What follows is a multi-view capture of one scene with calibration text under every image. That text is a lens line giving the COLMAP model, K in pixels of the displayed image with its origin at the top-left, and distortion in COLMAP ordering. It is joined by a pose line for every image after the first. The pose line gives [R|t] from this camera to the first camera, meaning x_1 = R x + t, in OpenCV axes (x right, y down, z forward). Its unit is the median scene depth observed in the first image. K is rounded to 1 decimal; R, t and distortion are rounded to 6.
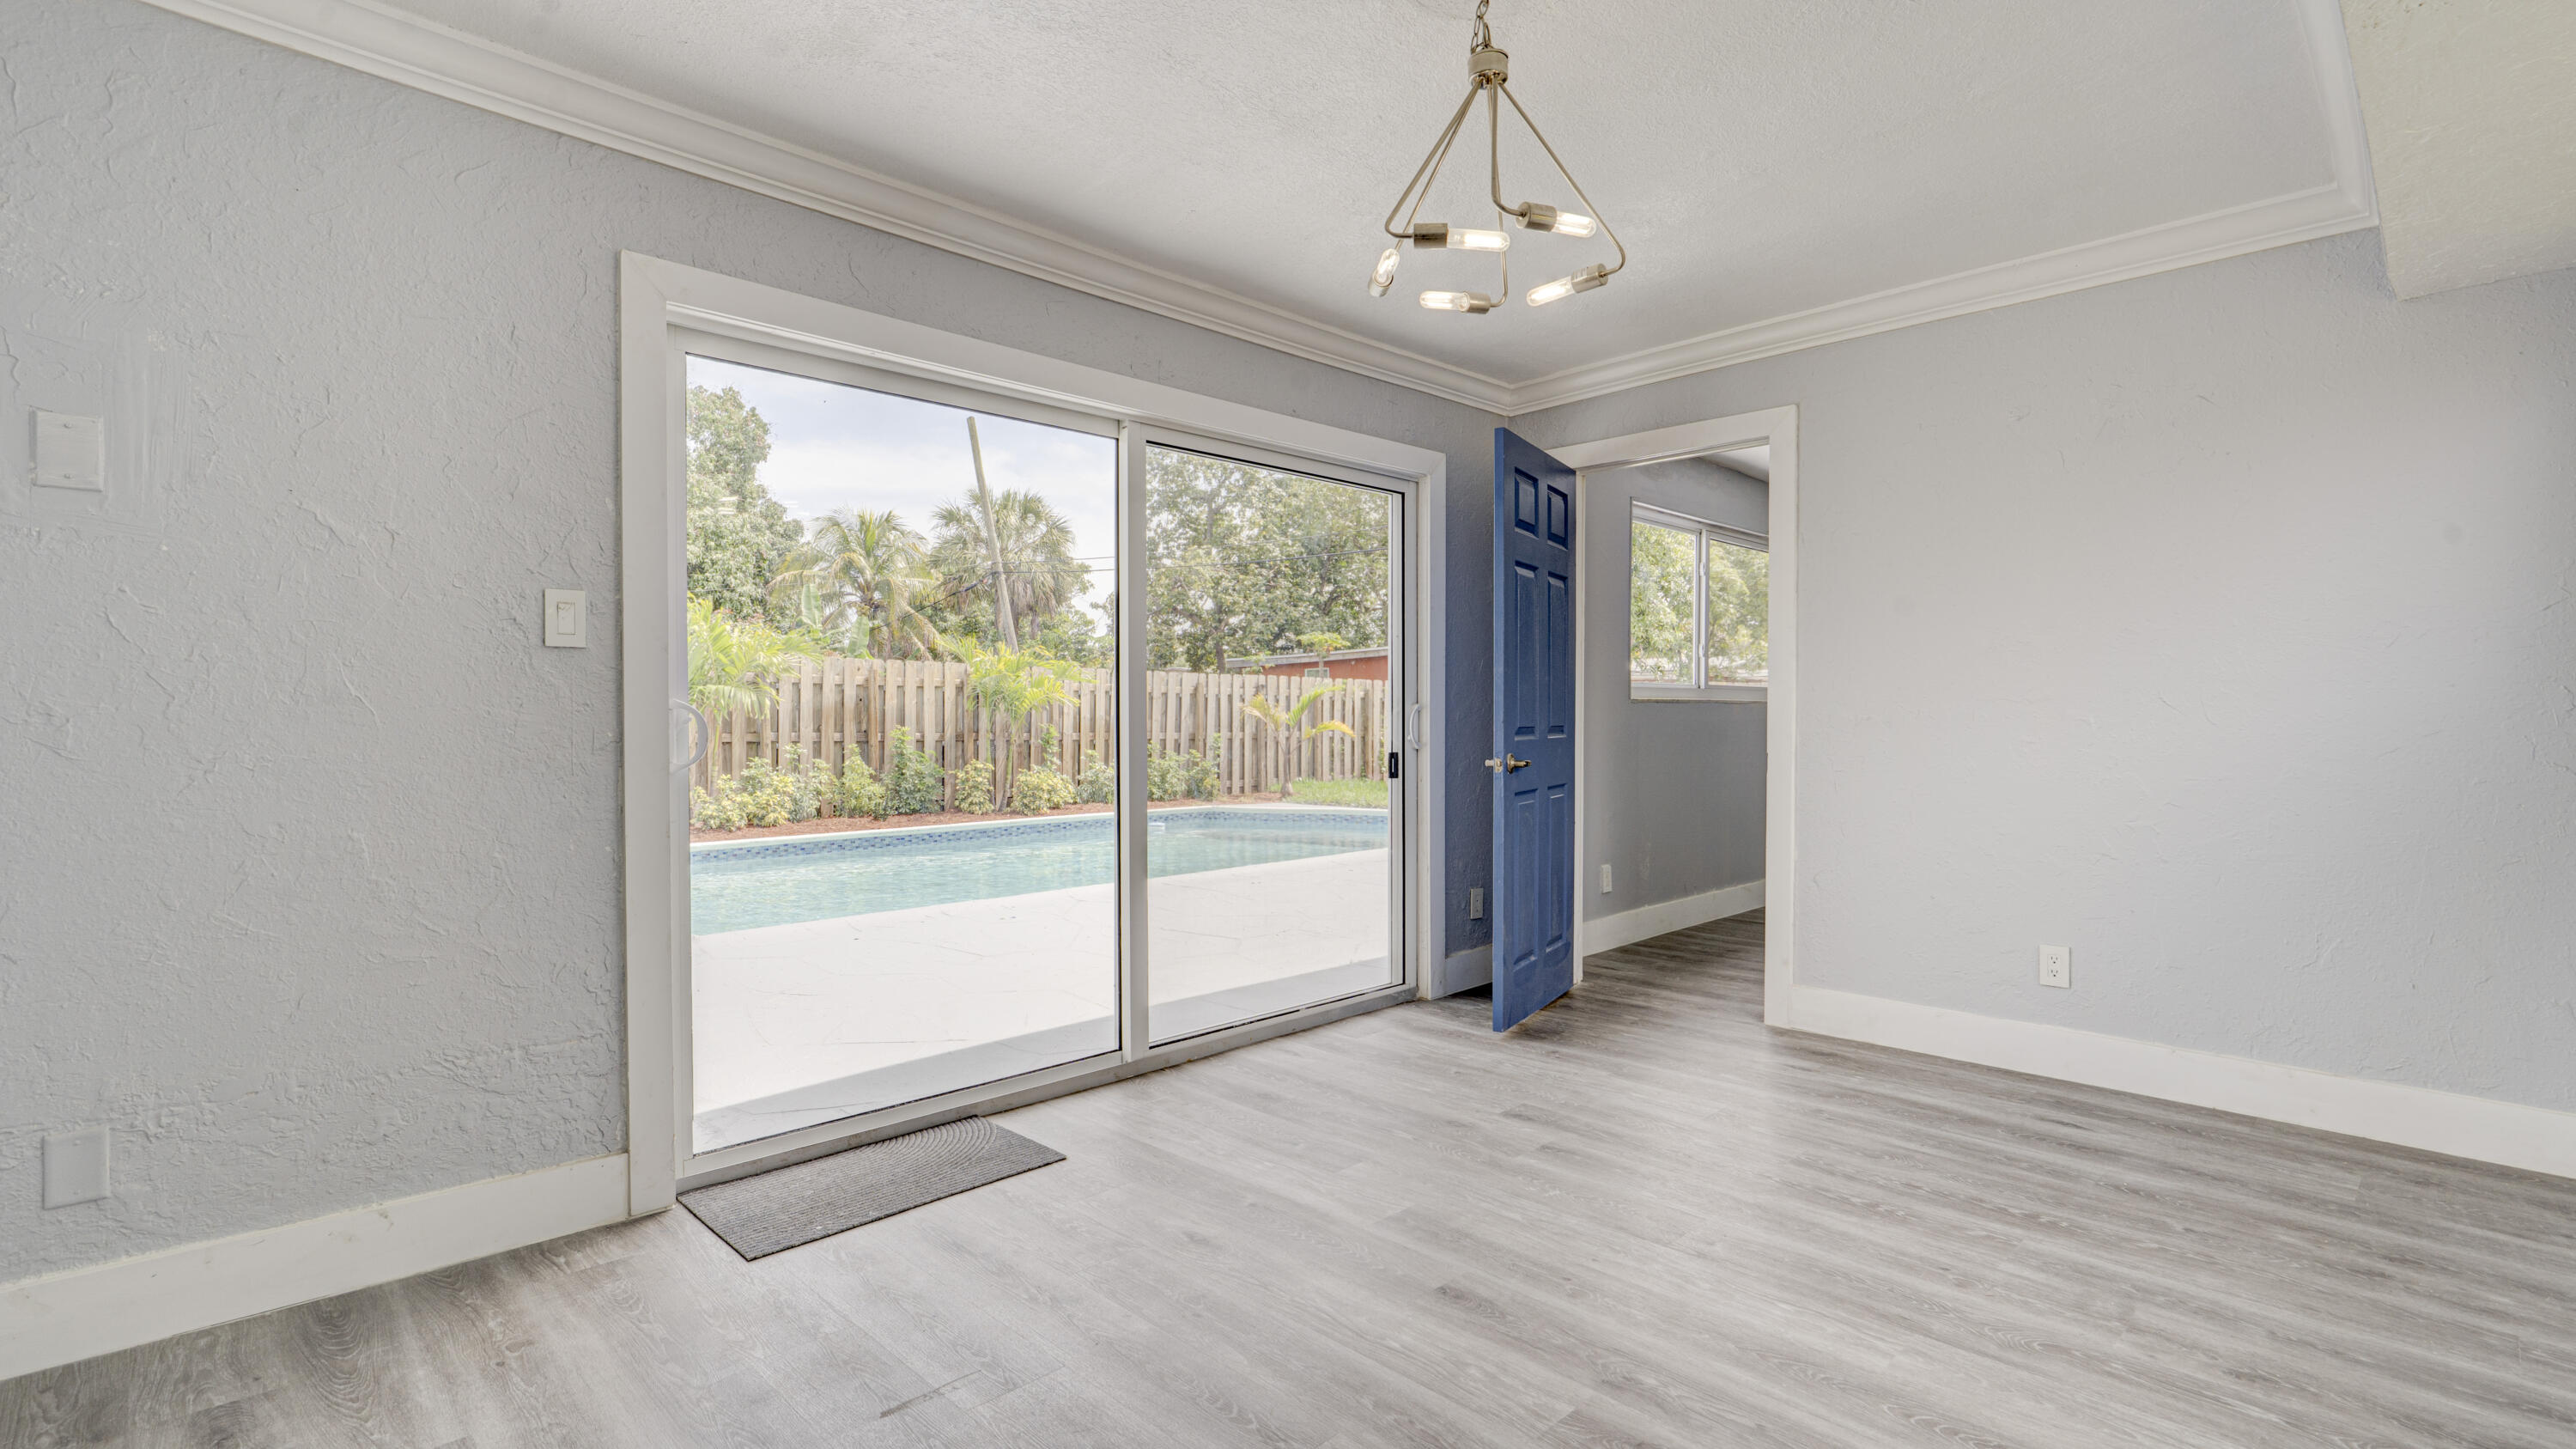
lens RADIAL K [[1213.5, 0, 1314.8], [0, 1213.5, 742.7], [0, 0, 1]] dist [-0.010587, 0.004350]
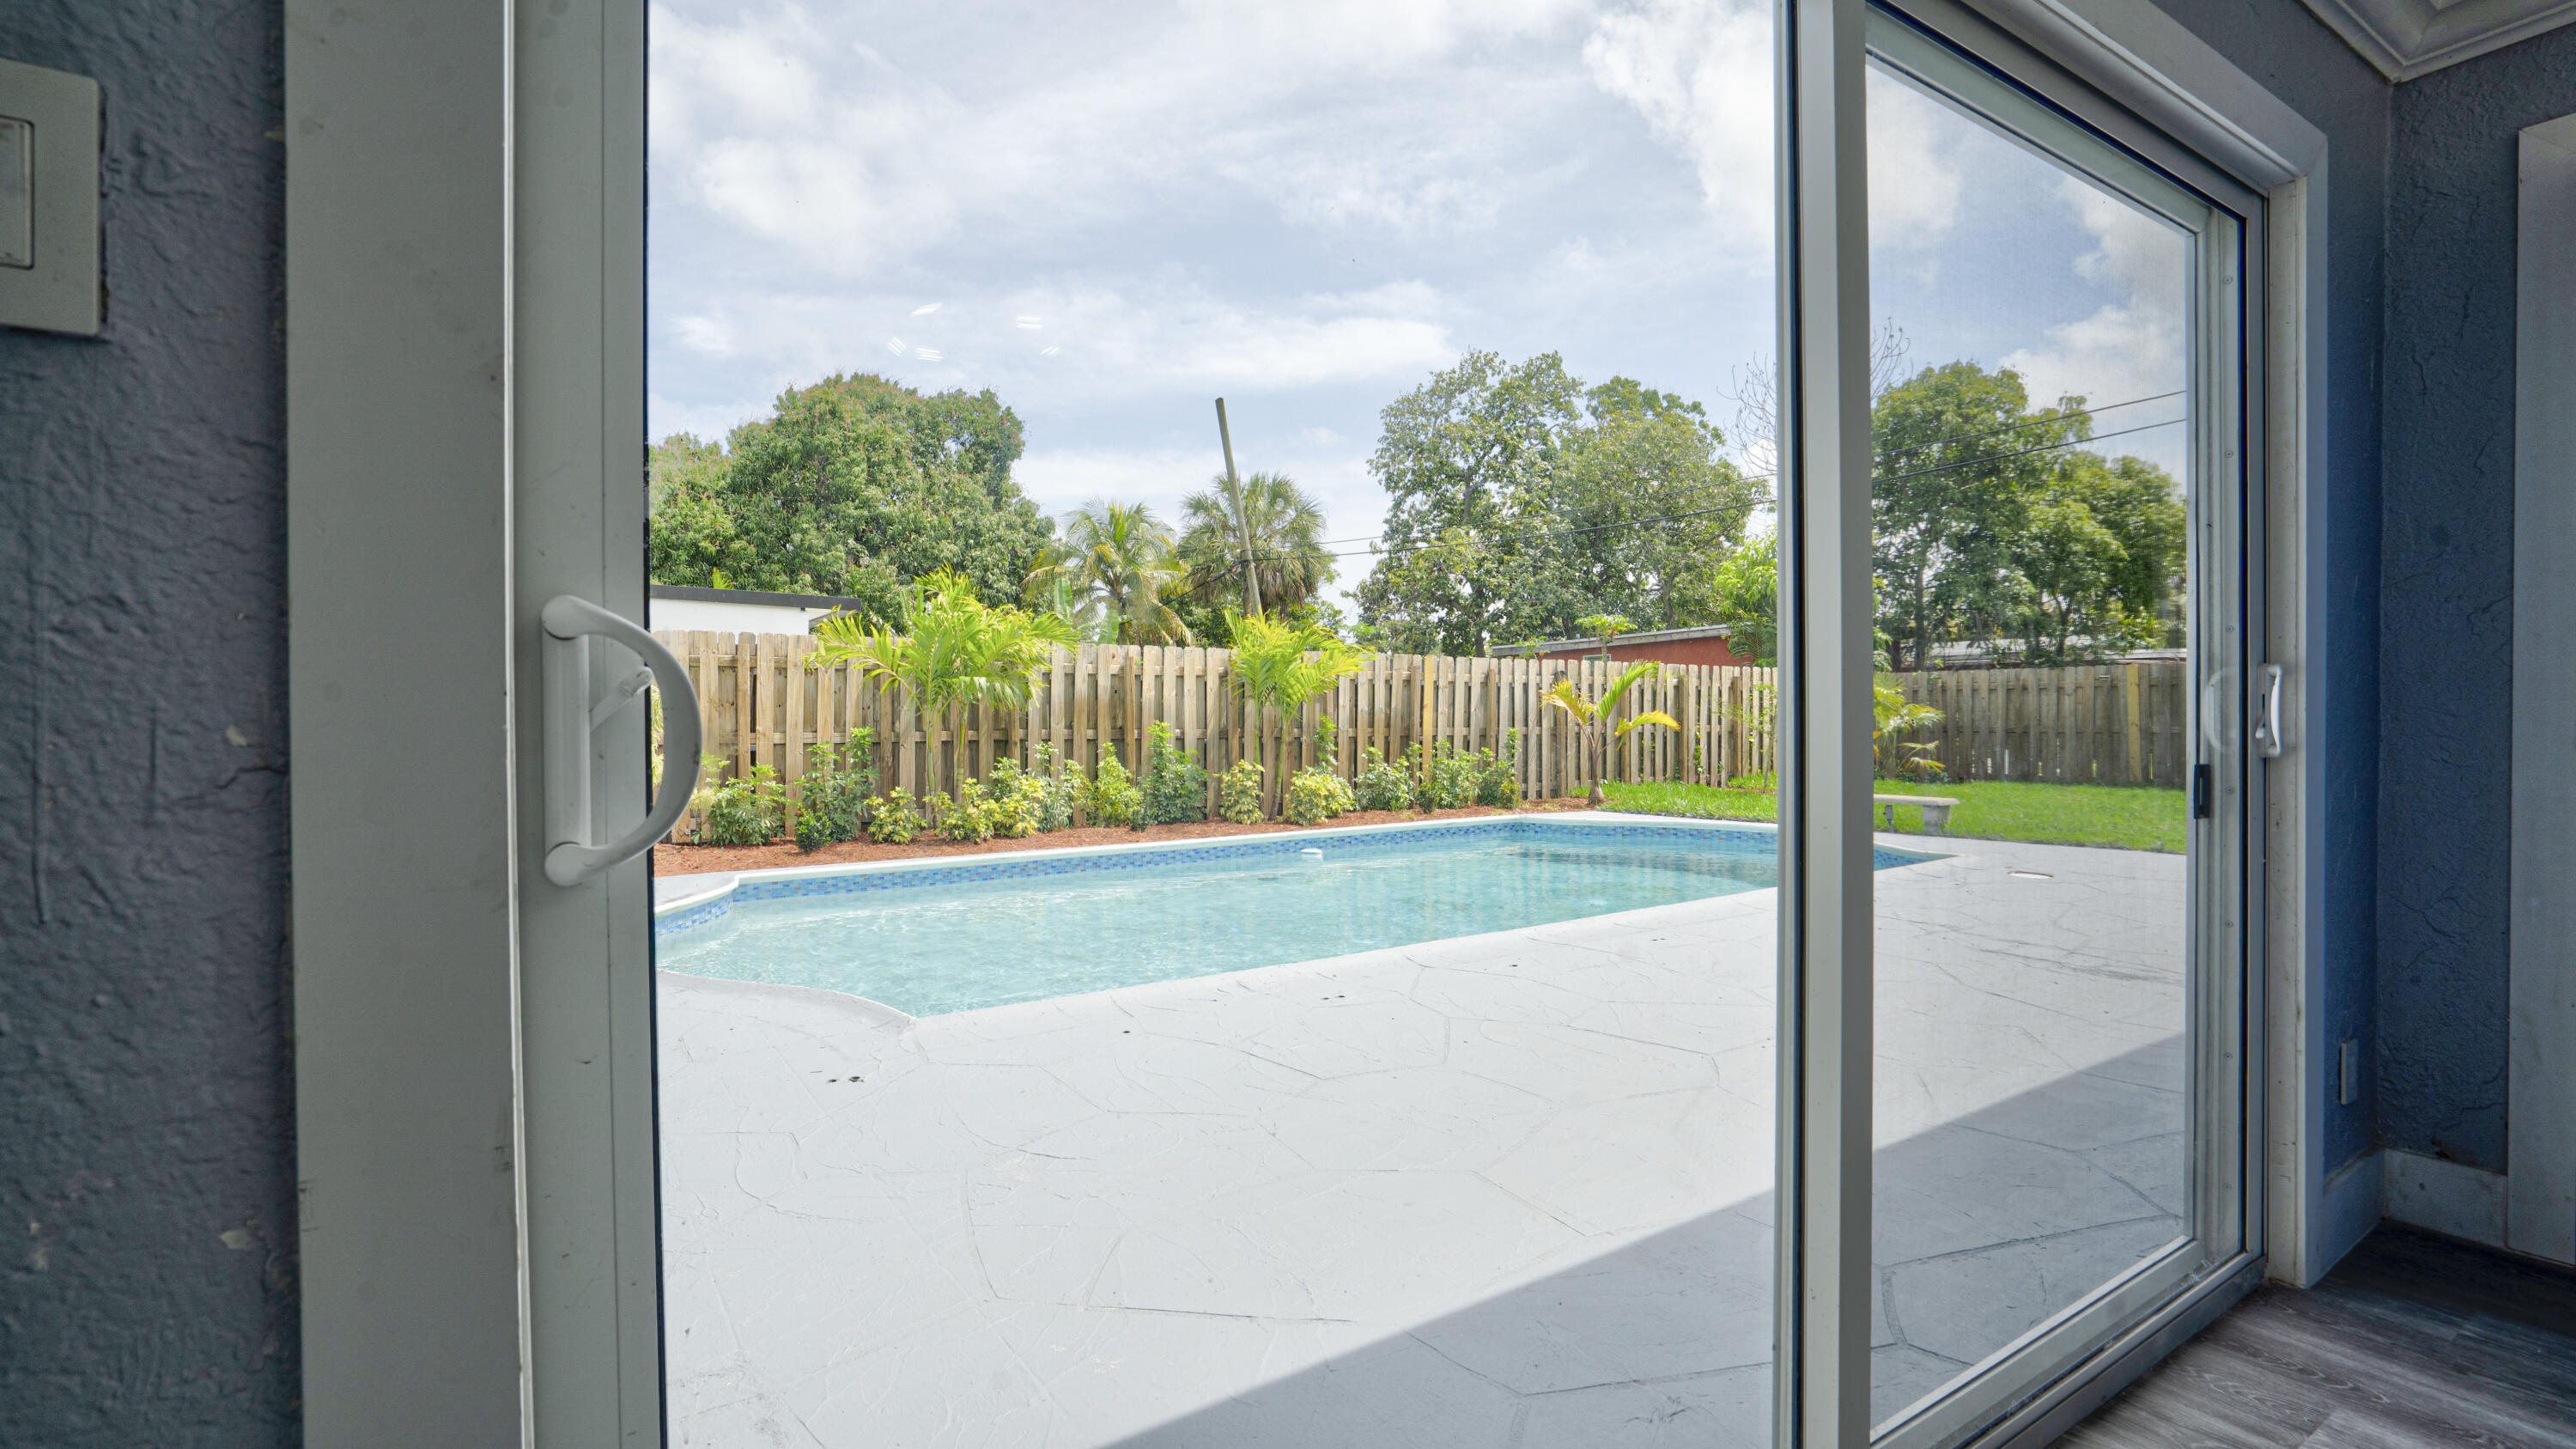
lens RADIAL K [[1213.5, 0, 1297.3], [0, 1213.5, 728.0], [0, 0, 1]] dist [-0.010587, 0.004350]
pose [[0.979409, -0.003997, -0.201844, -0.060558], [0.002321, 0.999961, -0.008540, -0.001106], [0.201871, 0.007896, 0.979380, 0.145265]]
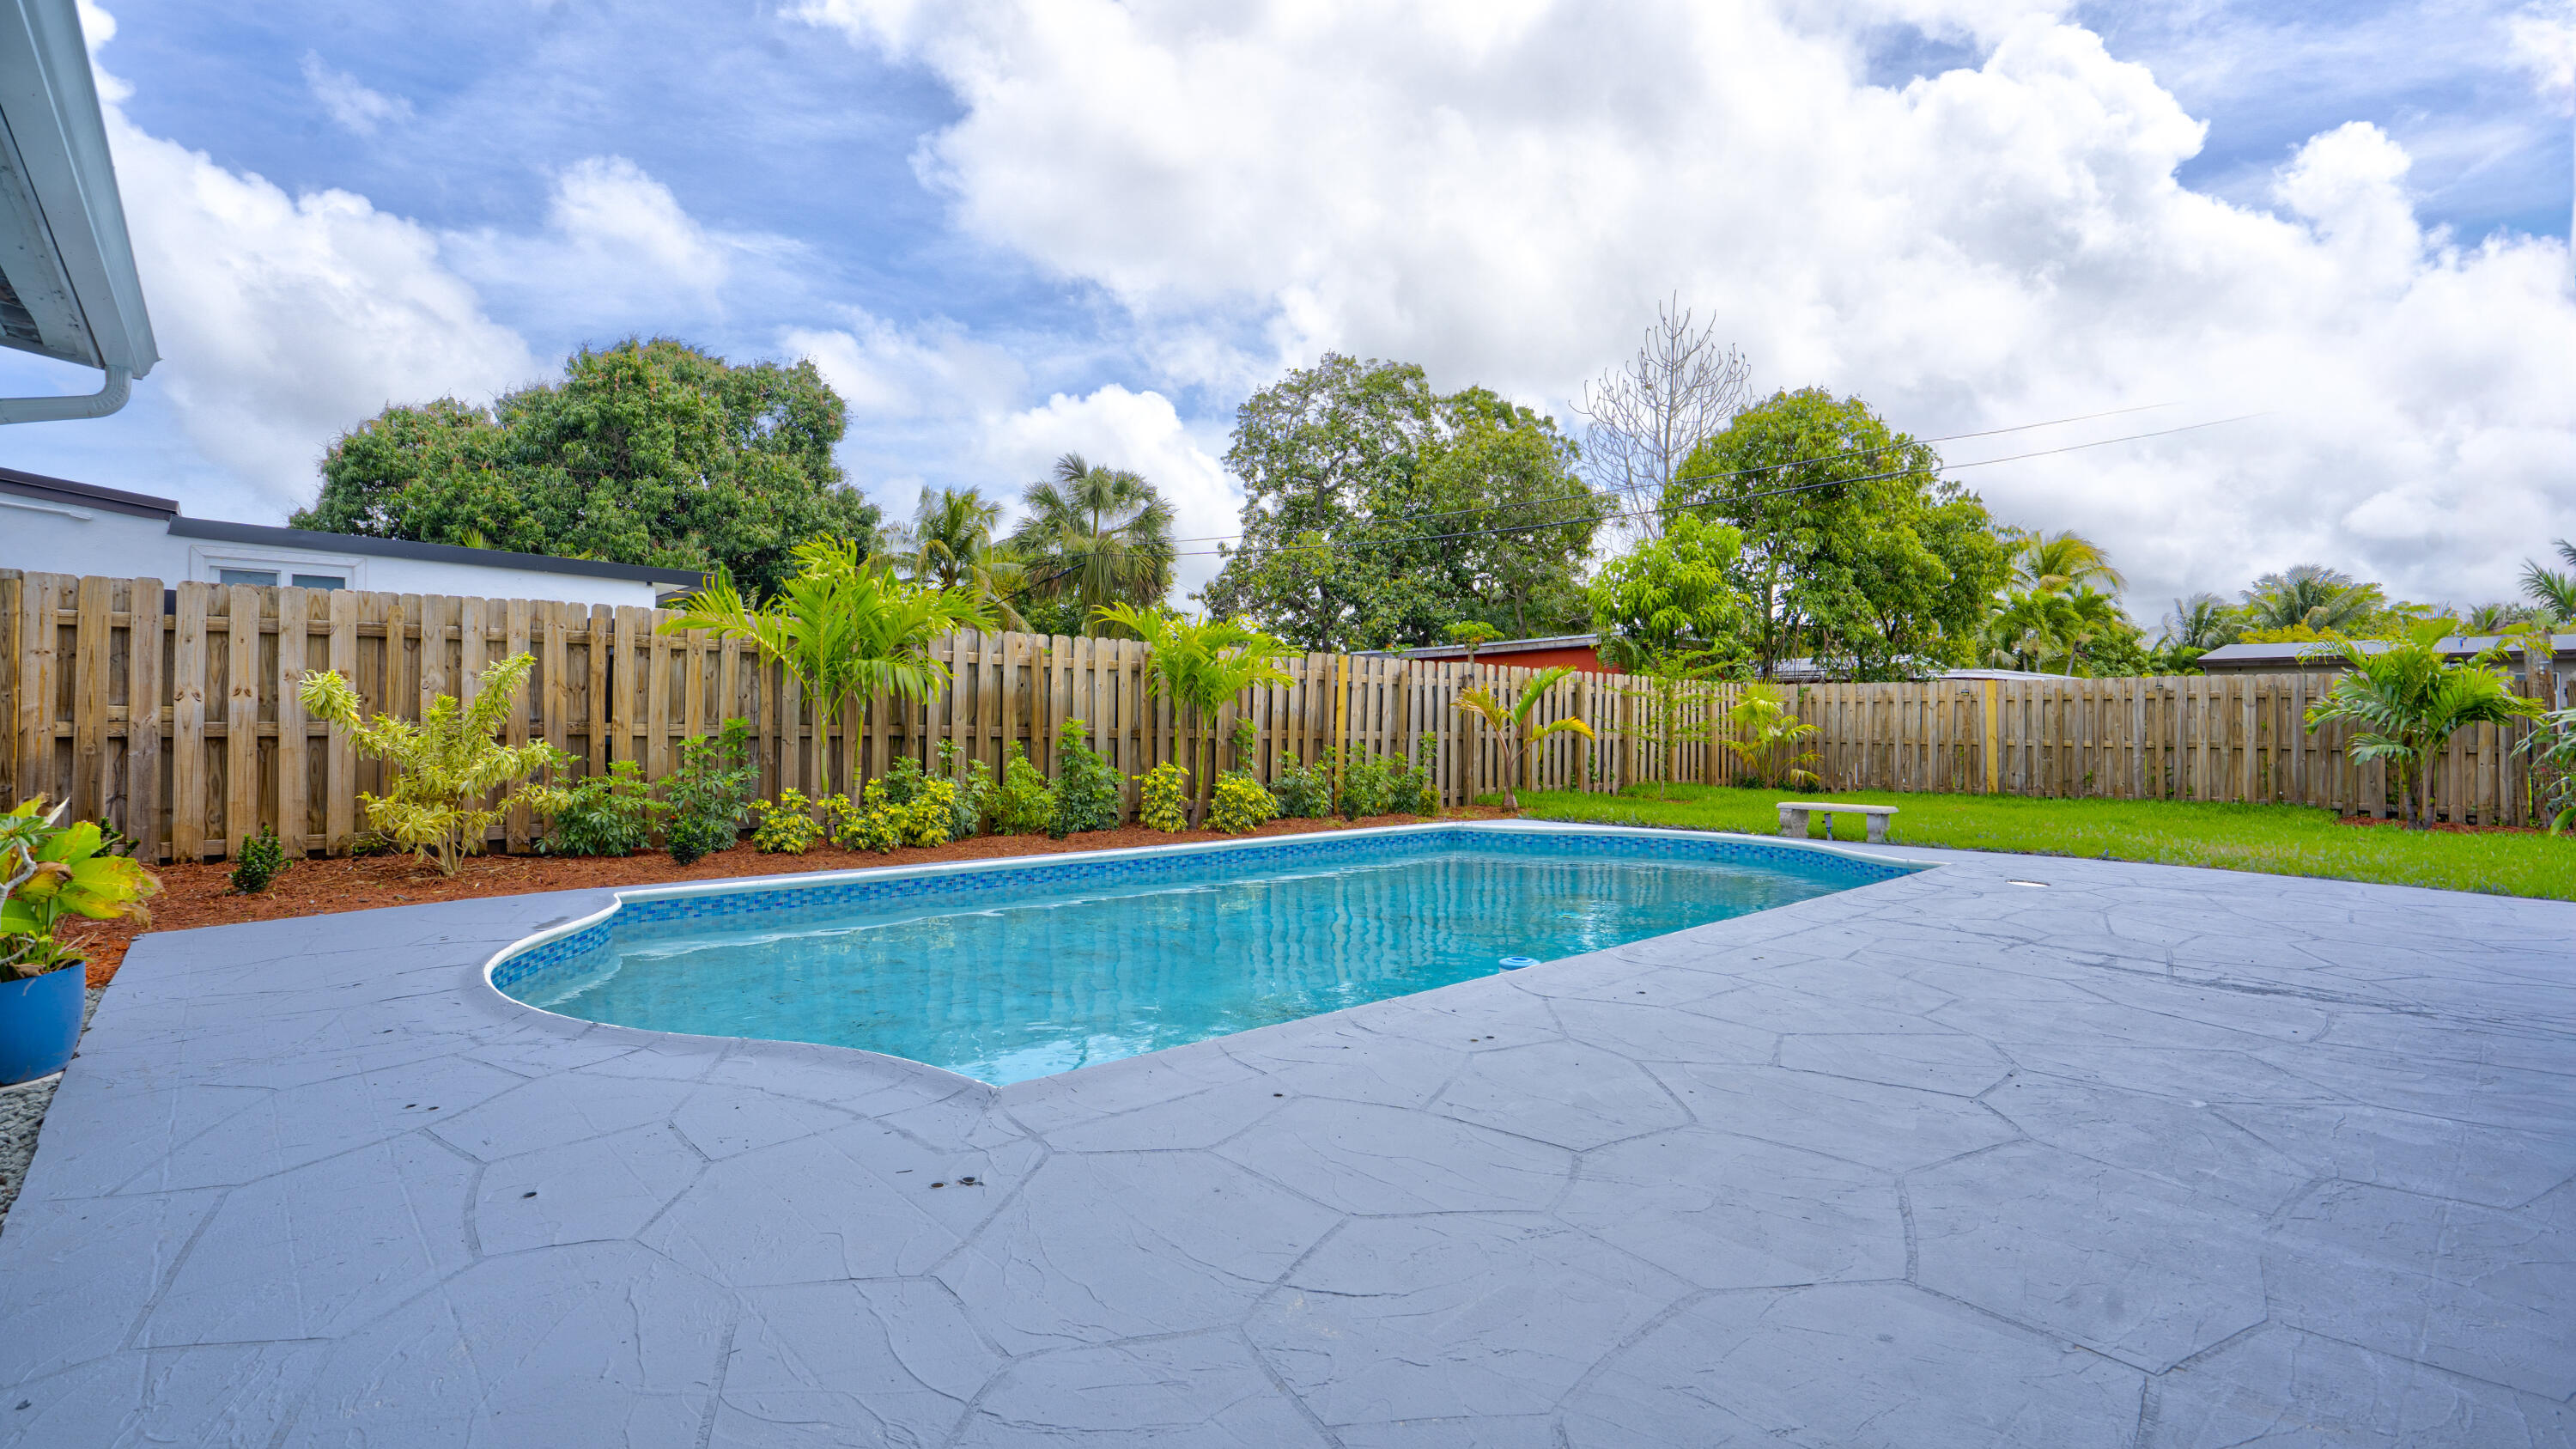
lens RADIAL K [[1213.5, 0, 1278.5], [0, 1213.5, 726.8], [0, 0, 1]] dist [-0.010587, 0.004350]
pose [[0.998498, 0.008382, -0.054136, -0.144945], [-0.009338, 0.999804, -0.017442, 0.003720], [0.053980, 0.017922, 0.998381, 0.192115]]
